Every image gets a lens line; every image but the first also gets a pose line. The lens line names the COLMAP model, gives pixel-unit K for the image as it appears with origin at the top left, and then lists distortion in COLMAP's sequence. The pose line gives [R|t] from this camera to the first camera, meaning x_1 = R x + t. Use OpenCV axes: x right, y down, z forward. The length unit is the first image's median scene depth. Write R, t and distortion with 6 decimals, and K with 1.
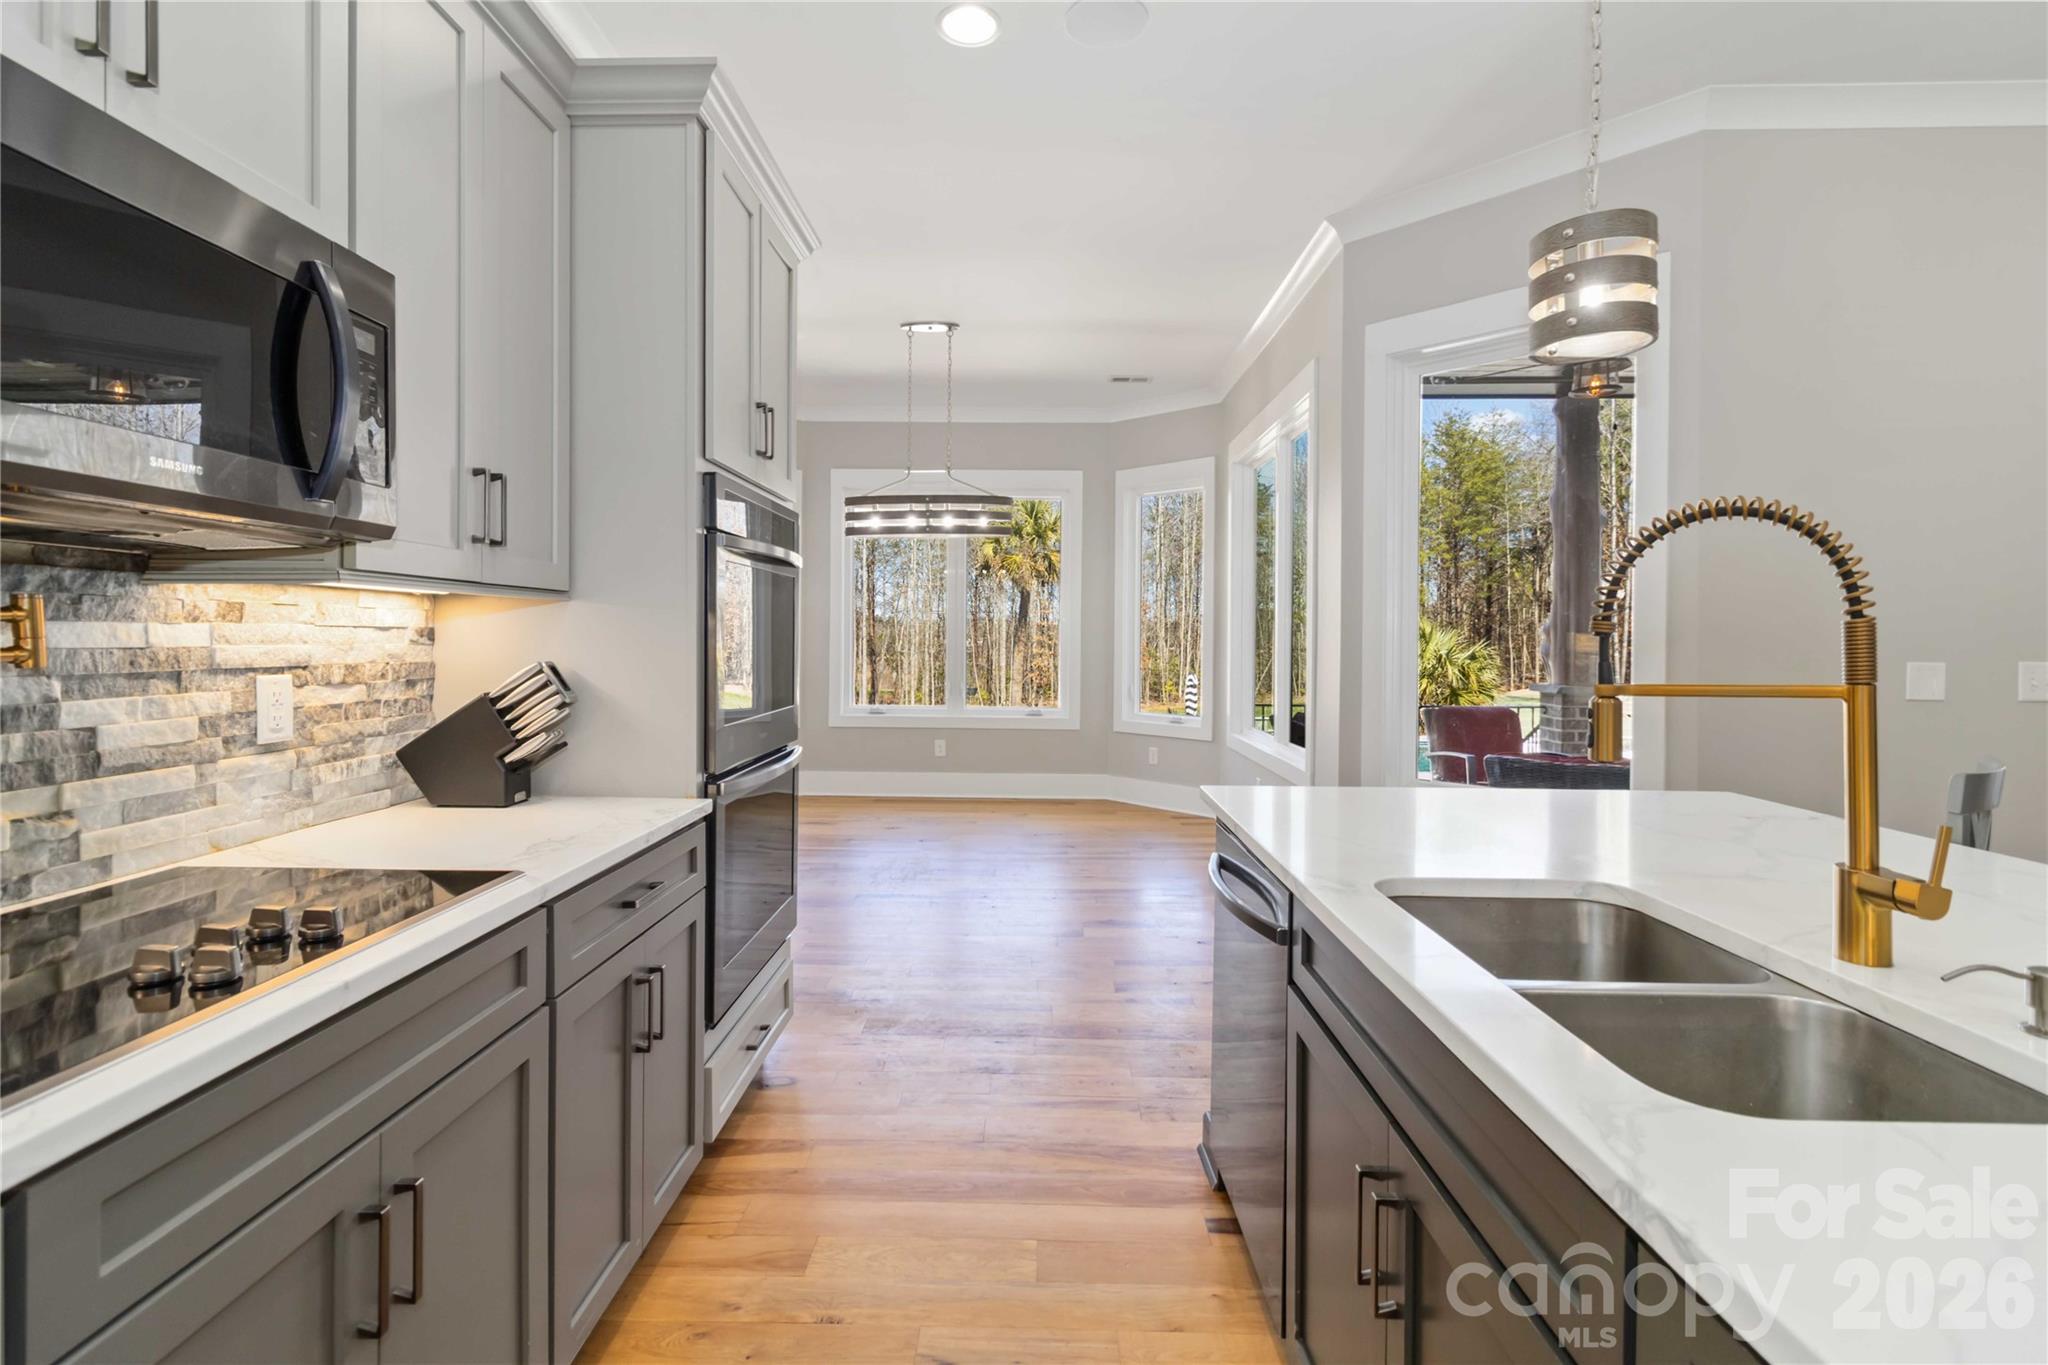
lens RADIAL K [[961.7, 0, 995.7], [0, 961.7, 635.7], [0, 0, 1]] dist [0.005176, 0.000340]
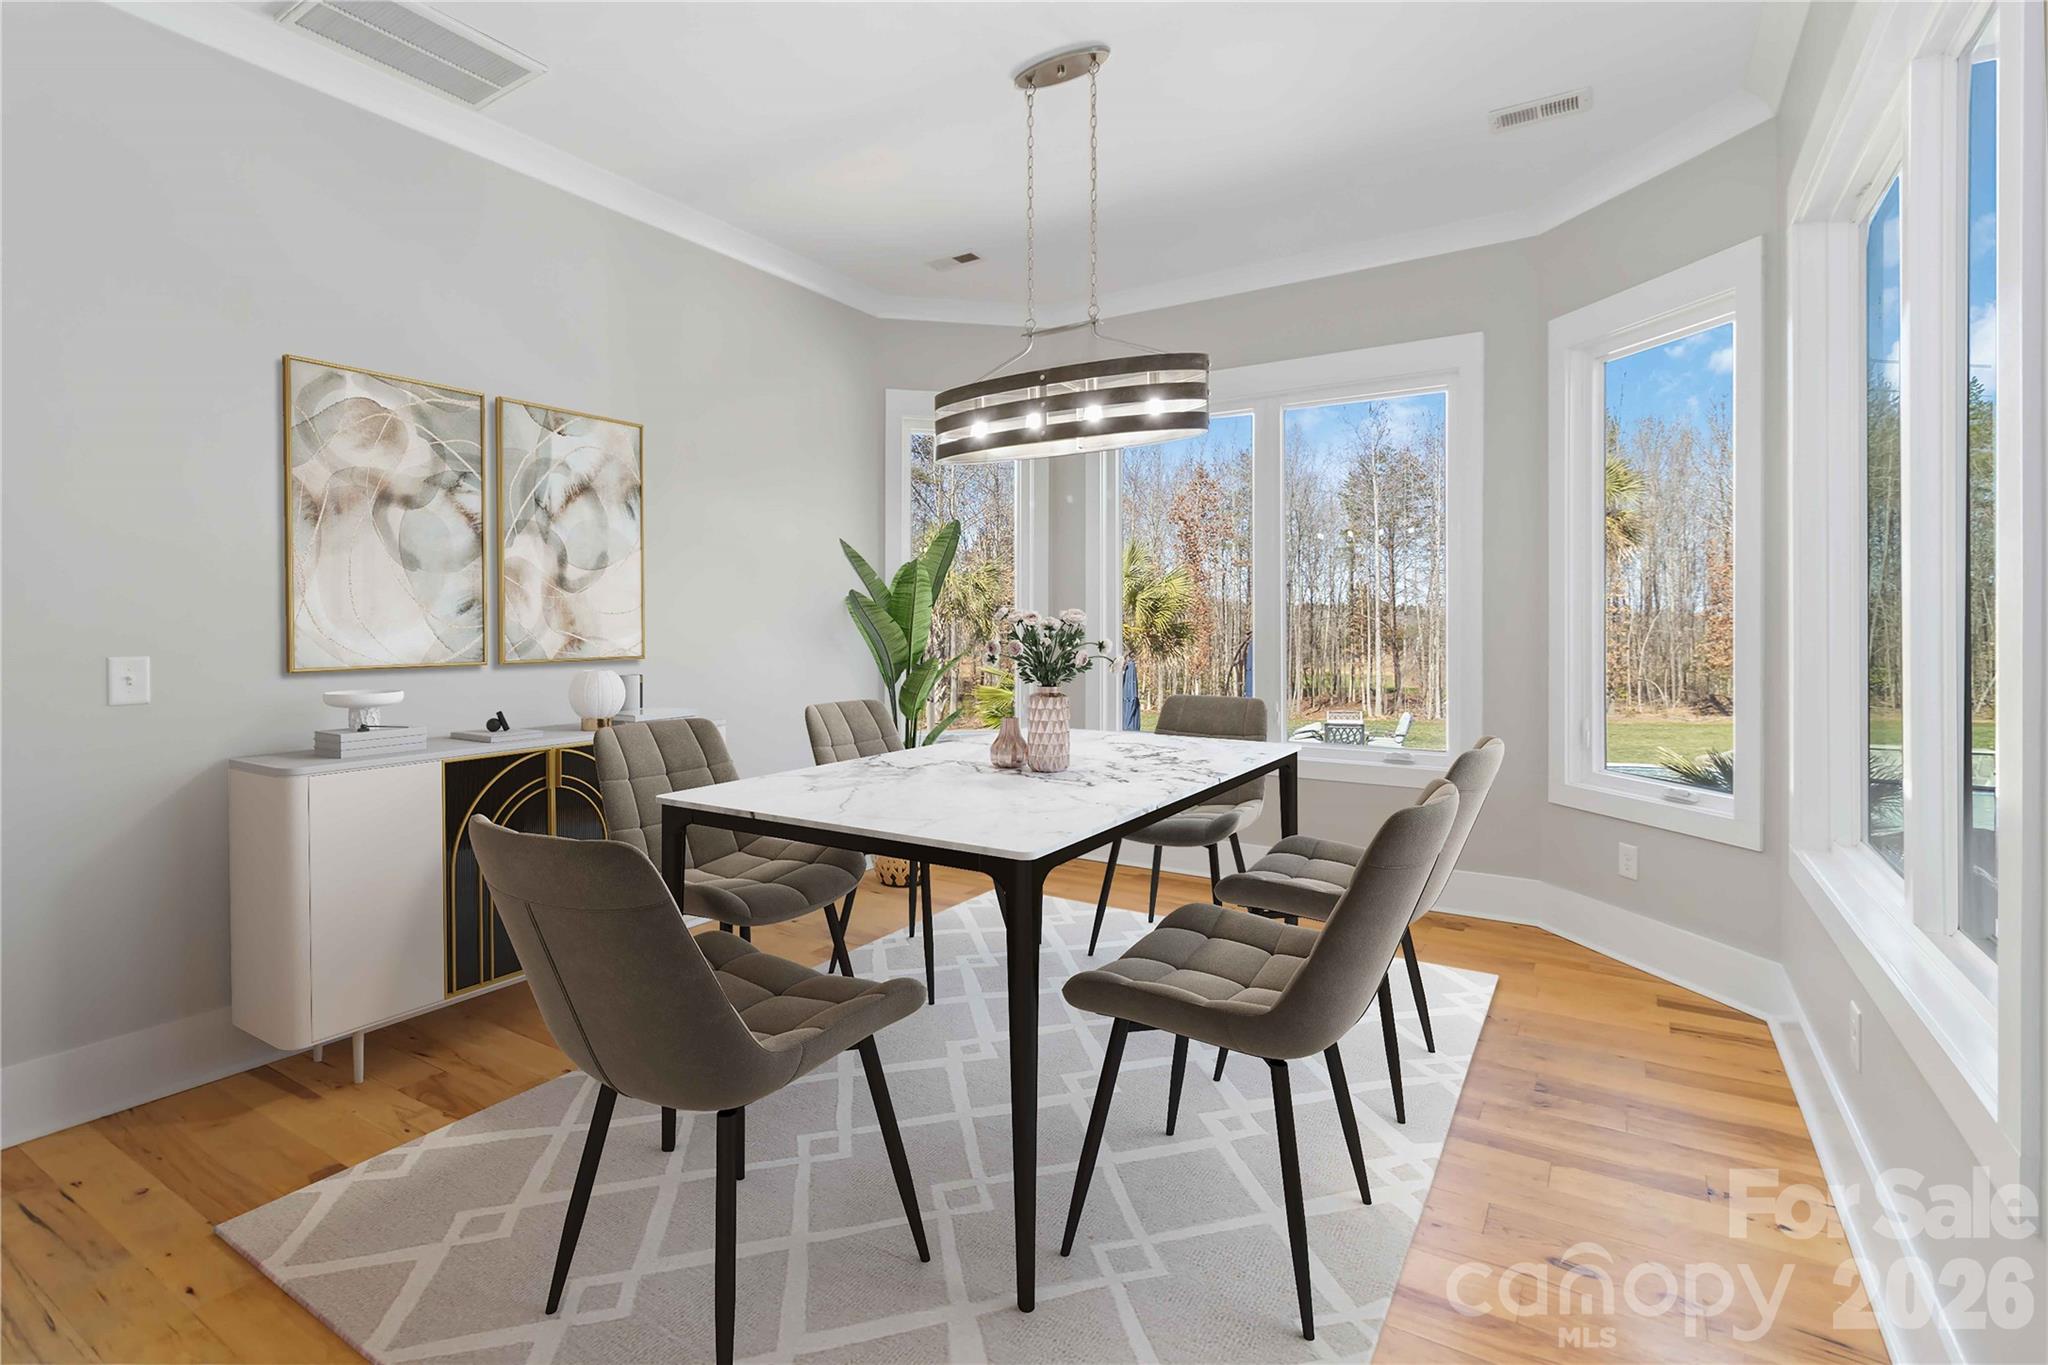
lens RADIAL K [[961.7, 0, 1029.0], [0, 961.7, 625.4], [0, 0, 1]] dist [0.005176, 0.000340]
pose [[0.873428, -0.008924, -0.486871, 0.038229], [0.007910, 0.999960, -0.004139, -0.000028], [0.486889, -0.000236, 0.873464, 0.112358]]
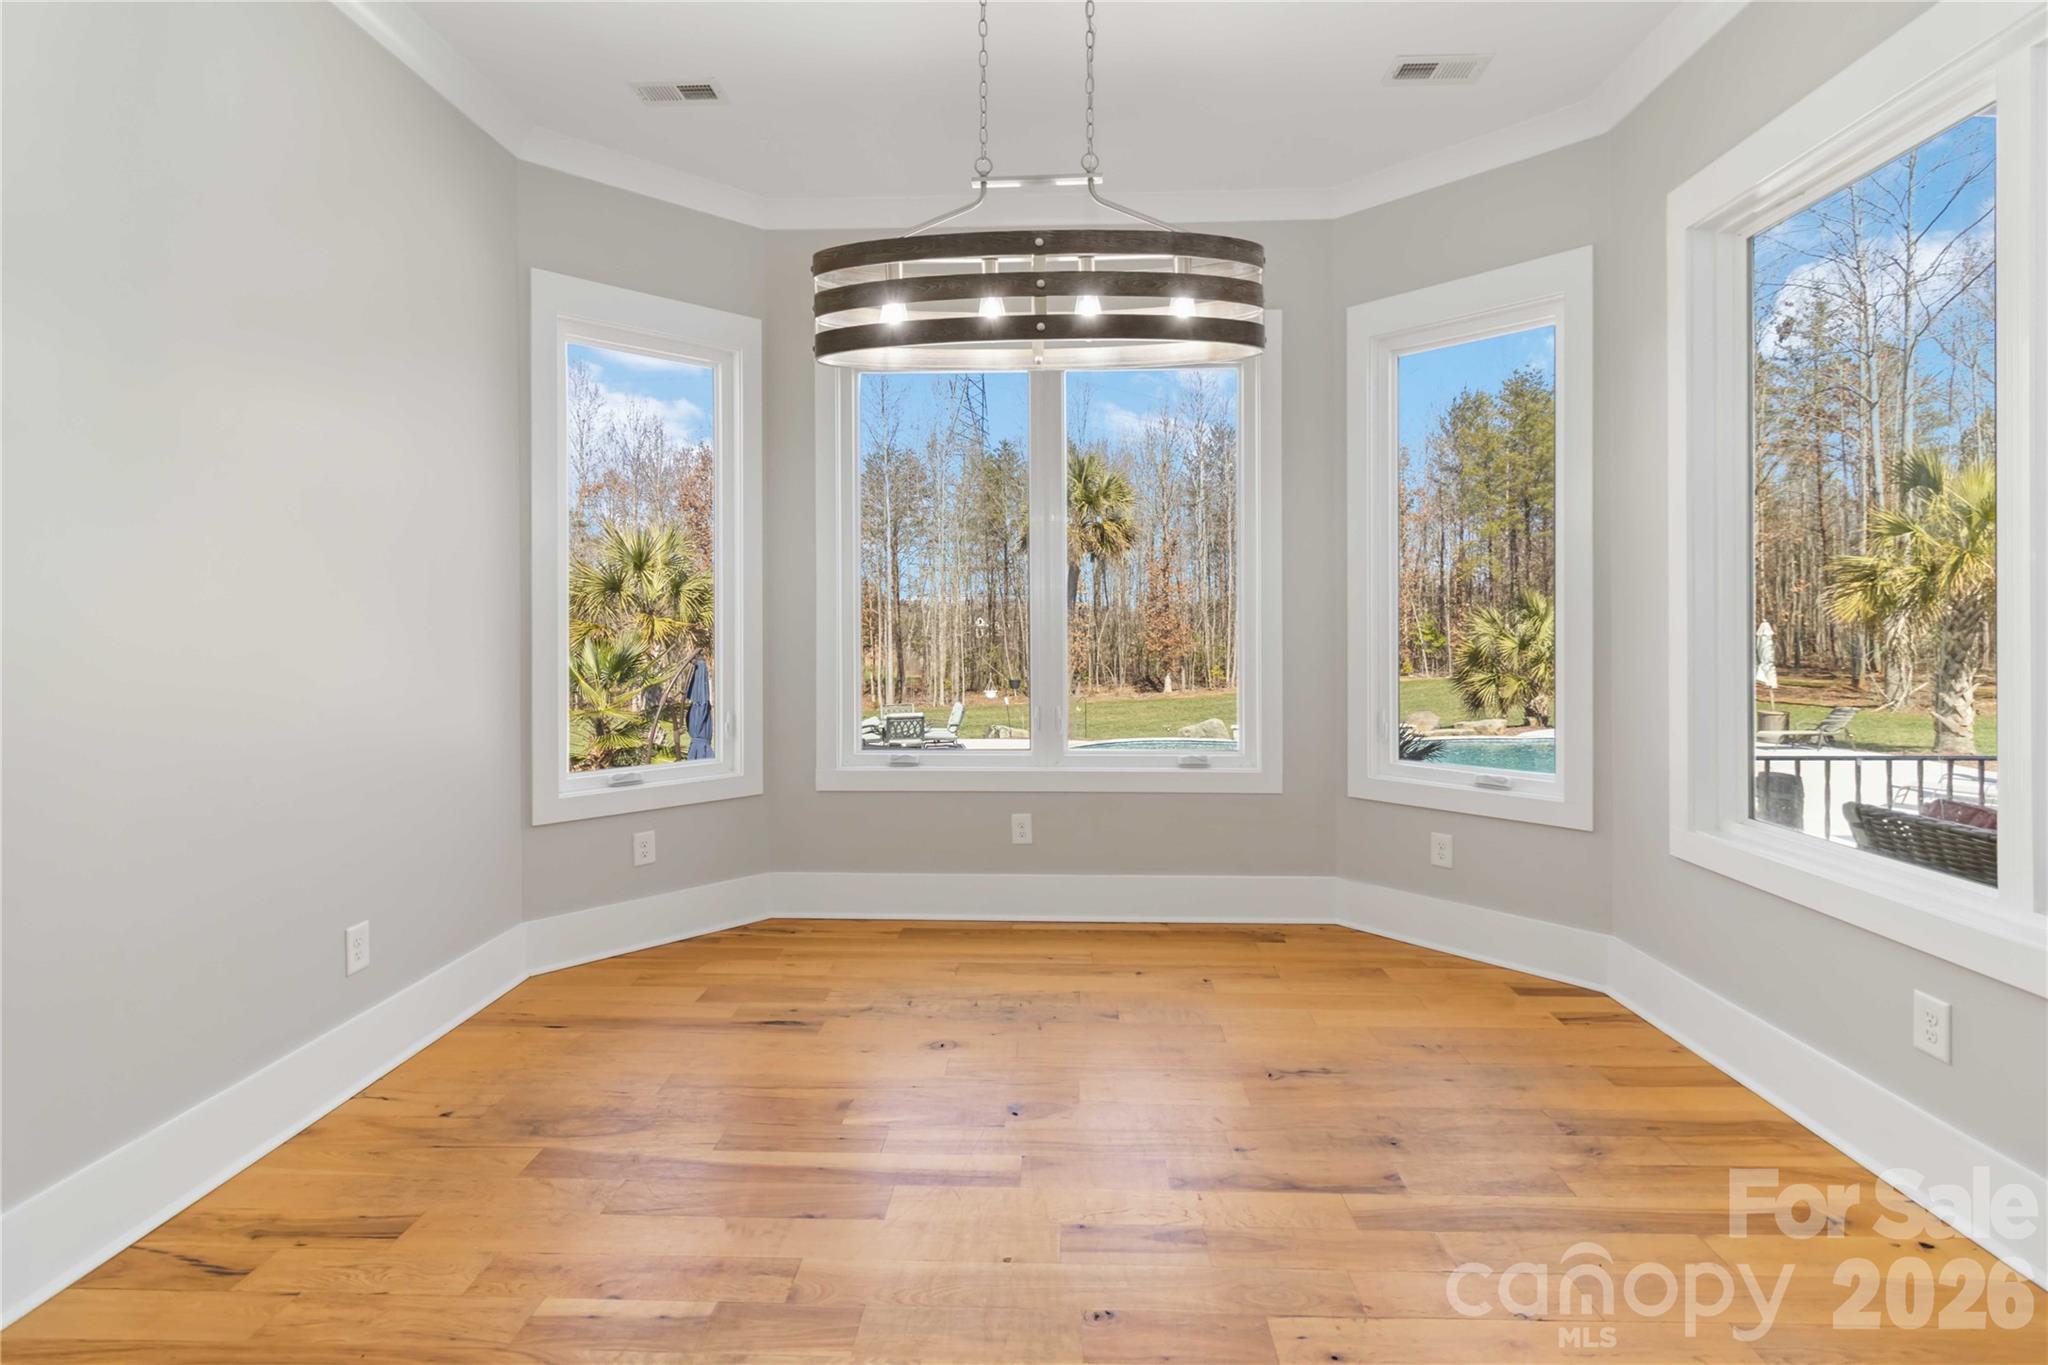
lens RADIAL K [[961.7, 0, 1024.4], [0, 961.7, 626.0], [0, 0, 1]] dist [0.005176, 0.000340]
pose [[0.999920, -0.012219, 0.003162, -0.016712], [0.012193, 0.999893, 0.008075, -0.000381], [-0.003261, -0.008036, 0.999962, 0.136961]]
